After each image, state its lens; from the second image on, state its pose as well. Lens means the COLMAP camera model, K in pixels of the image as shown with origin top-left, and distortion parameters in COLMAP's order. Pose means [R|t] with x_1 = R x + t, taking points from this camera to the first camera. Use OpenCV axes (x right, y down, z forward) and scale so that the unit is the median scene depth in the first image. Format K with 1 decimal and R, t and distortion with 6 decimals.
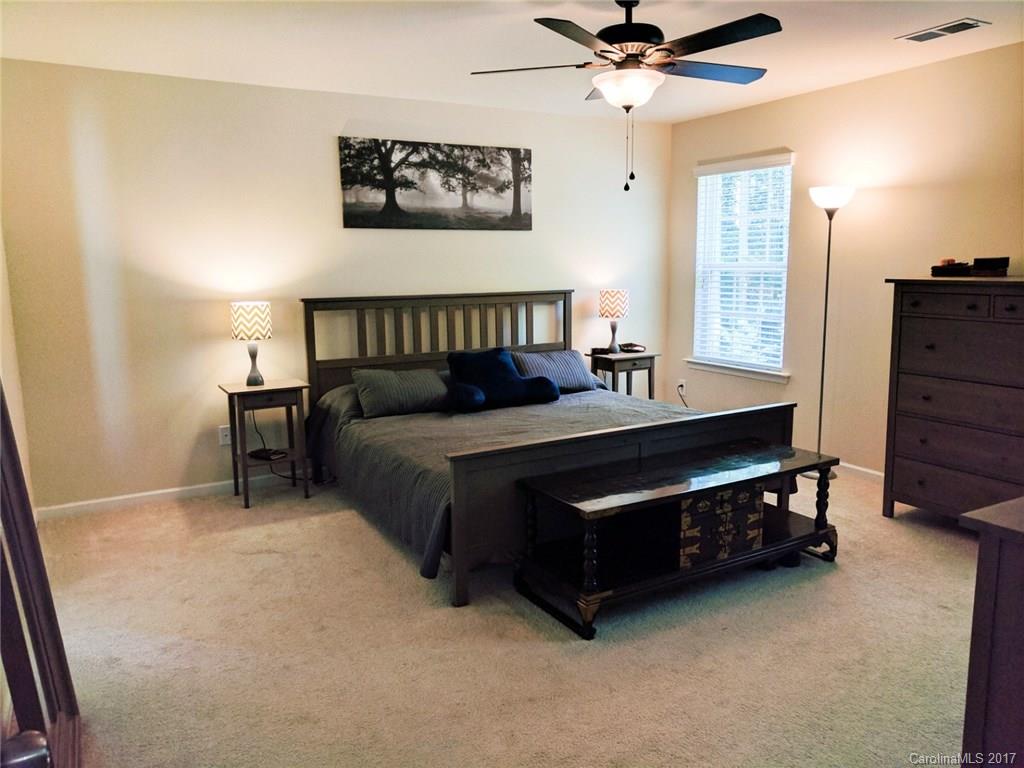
lens RADIAL K [[769.4, 0, 517.6], [0, 769.4, 383.7], [0, 0, 1]] dist [0.005074, 0.009548]
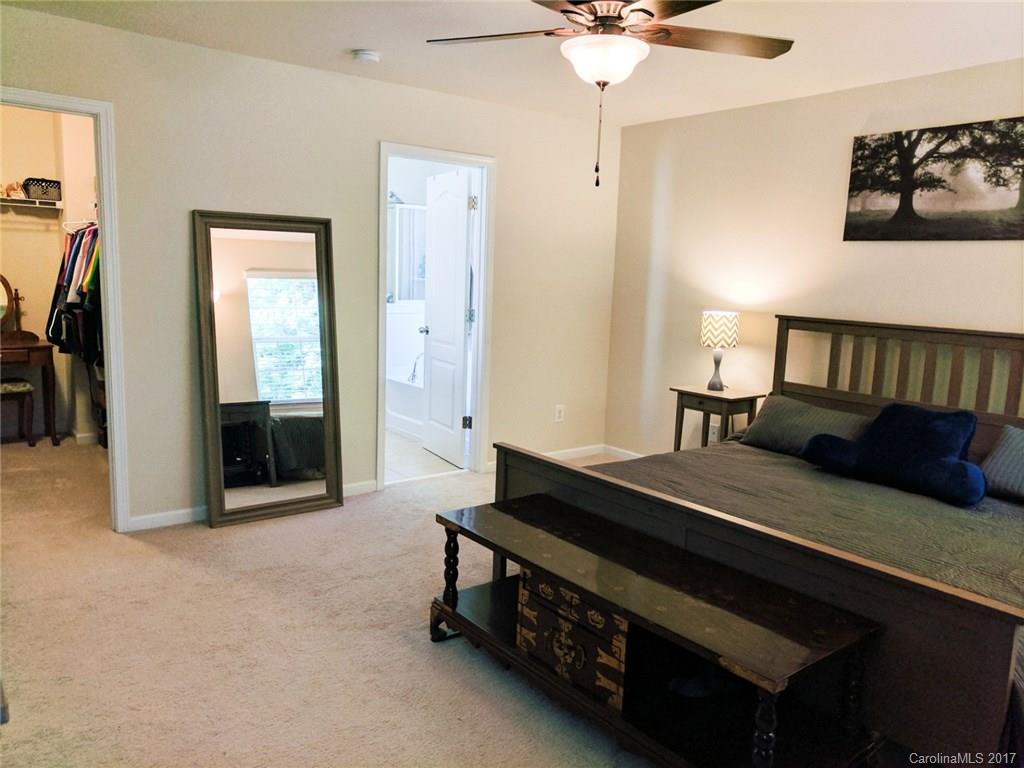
lens RADIAL K [[769.4, 0, 517.6], [0, 769.4, 383.7], [0, 0, 1]] dist [0.005074, 0.009548]
pose [[0.136012, 0.162645, -0.977265, 0.608365], [-0.195080, 0.971516, 0.134538, -0.088849], [0.971311, 0.172346, 0.163866, 0.518318]]
